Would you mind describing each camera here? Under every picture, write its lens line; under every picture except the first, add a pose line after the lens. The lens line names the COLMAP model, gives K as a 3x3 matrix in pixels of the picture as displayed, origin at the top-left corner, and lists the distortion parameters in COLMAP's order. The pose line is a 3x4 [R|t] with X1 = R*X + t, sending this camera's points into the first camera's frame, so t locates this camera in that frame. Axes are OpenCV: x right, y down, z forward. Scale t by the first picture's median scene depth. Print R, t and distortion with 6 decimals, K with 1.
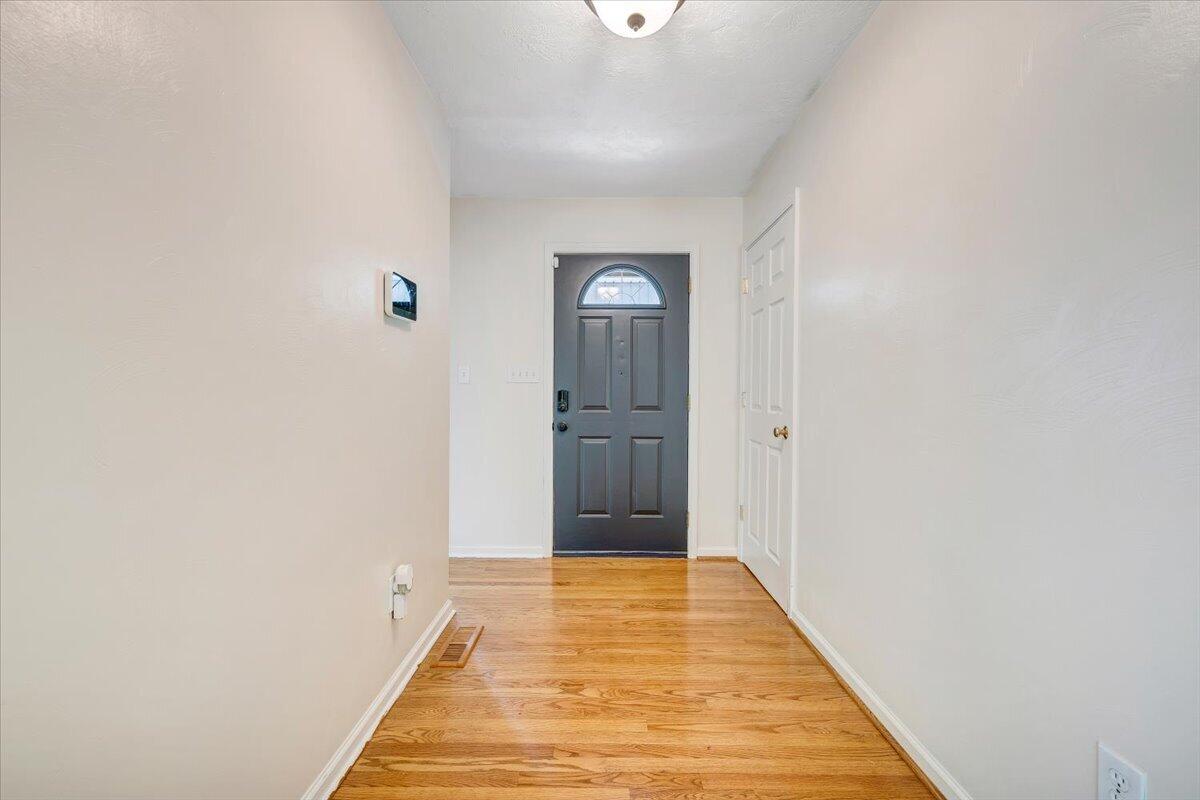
lens RADIAL K [[413.5, 0, 602.3], [0, 413.5, 397.4], [0, 0, 1]] dist [-0.002368, -0.000354]
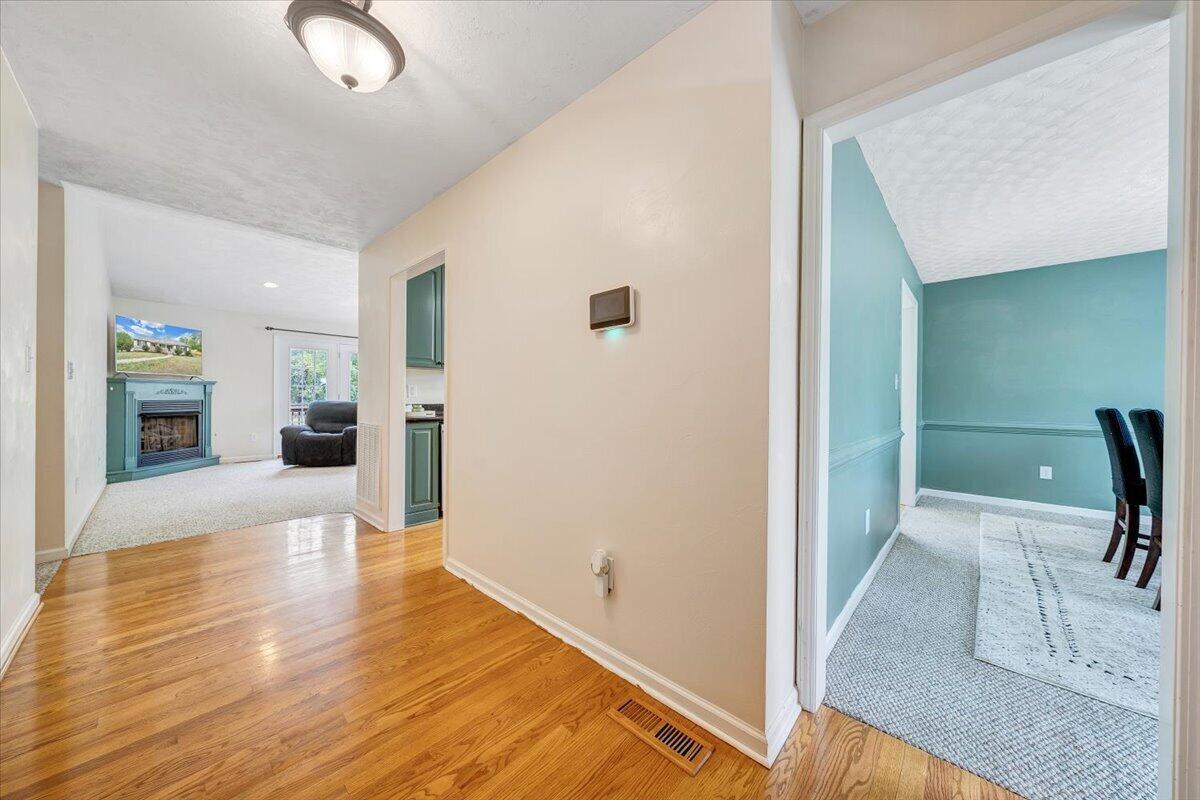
lens RADIAL K [[413.5, 0, 602.3], [0, 413.5, 397.4], [0, 0, 1]] dist [-0.002368, -0.000354]
pose [[-0.663457, -0.008614, -0.748165, 0.387994], [-0.013116, 0.999914, 0.000118, -0.010888], [0.748099, 0.009892, -0.663513, 1.886689]]
